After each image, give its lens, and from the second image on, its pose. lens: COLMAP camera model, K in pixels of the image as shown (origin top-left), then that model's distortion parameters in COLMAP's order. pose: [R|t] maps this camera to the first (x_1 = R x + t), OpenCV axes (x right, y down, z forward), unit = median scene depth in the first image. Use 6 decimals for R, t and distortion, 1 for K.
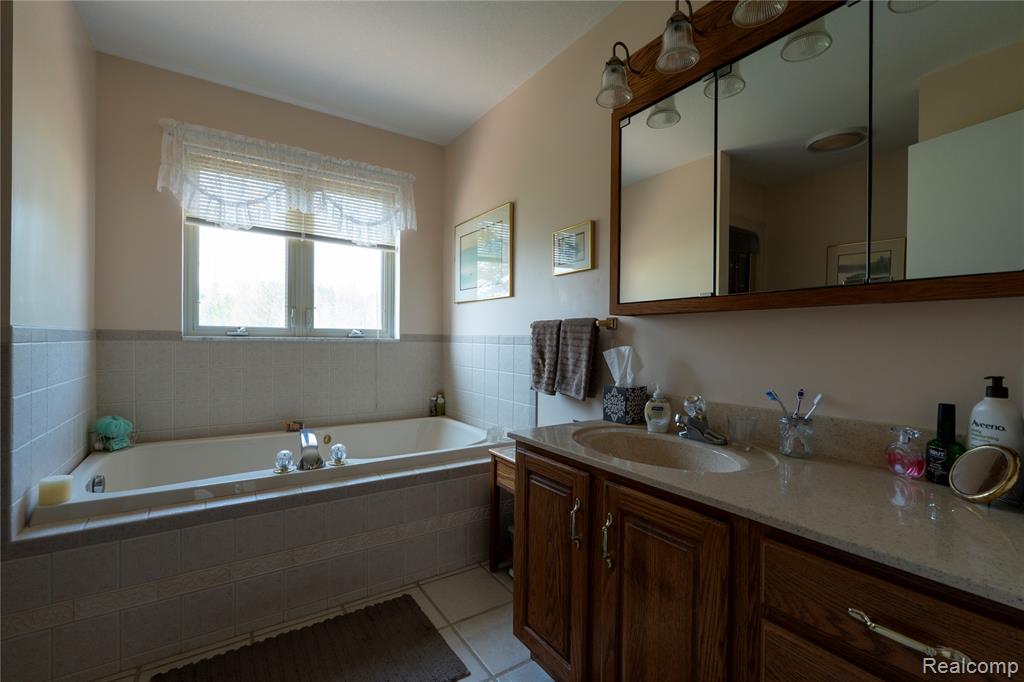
lens RADIAL K [[444.8, 0, 513.1], [0, 444.8, 341.9], [0, 0, 1]] dist [-0.004221, -0.000029]
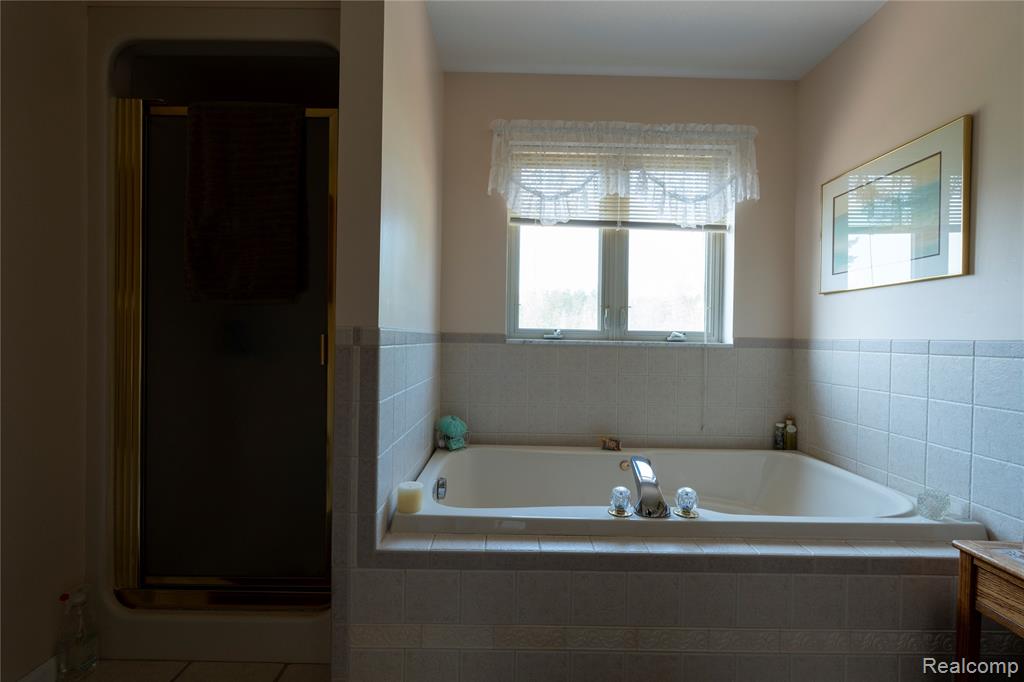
lens RADIAL K [[444.8, 0, 513.1], [0, 444.8, 341.9], [0, 0, 1]] dist [-0.004221, -0.000029]
pose [[0.832806, 0.008588, -0.553498, -0.176388], [-0.012331, 0.999919, -0.003039, -0.003431], [0.553427, 0.009356, 0.832845, 0.177230]]
